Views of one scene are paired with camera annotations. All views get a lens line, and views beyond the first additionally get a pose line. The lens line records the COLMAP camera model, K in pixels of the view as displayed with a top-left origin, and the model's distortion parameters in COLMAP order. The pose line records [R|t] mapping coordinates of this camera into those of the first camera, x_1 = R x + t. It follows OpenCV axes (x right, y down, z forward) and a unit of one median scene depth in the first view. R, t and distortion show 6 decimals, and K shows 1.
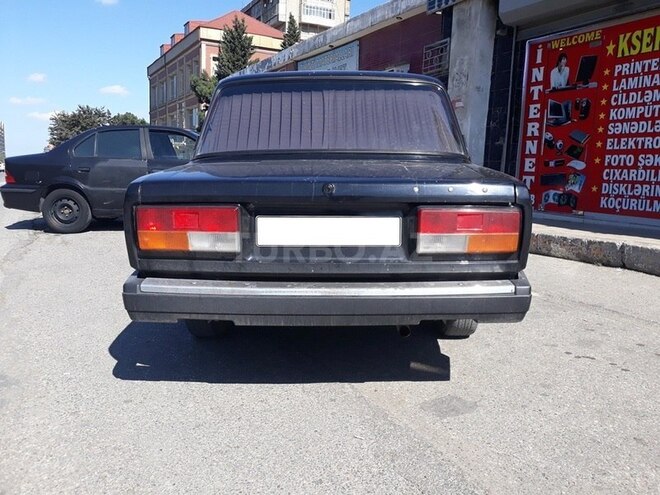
lens RADIAL K [[524.3, 0, 330.1], [0, 524.3, 244.1], [0, 0, 1]] dist [-0.003896, 0.015096]
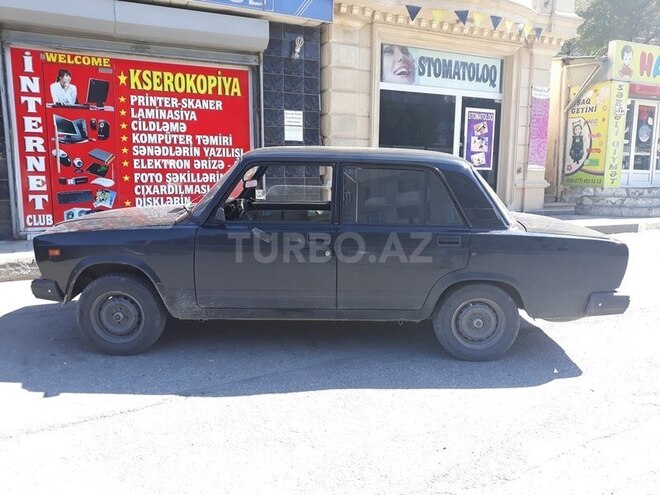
lens RADIAL K [[524.3, 0, 330.0], [0, 524.3, 250.7], [0, 0, 1]] dist [-0.003896, 0.015096]
pose [[0.039076, -0.185081, 0.981946, -0.616087], [0.140719, 0.973923, 0.177968, -0.150067], [-0.989278, 0.131225, 0.064102, 0.532043]]
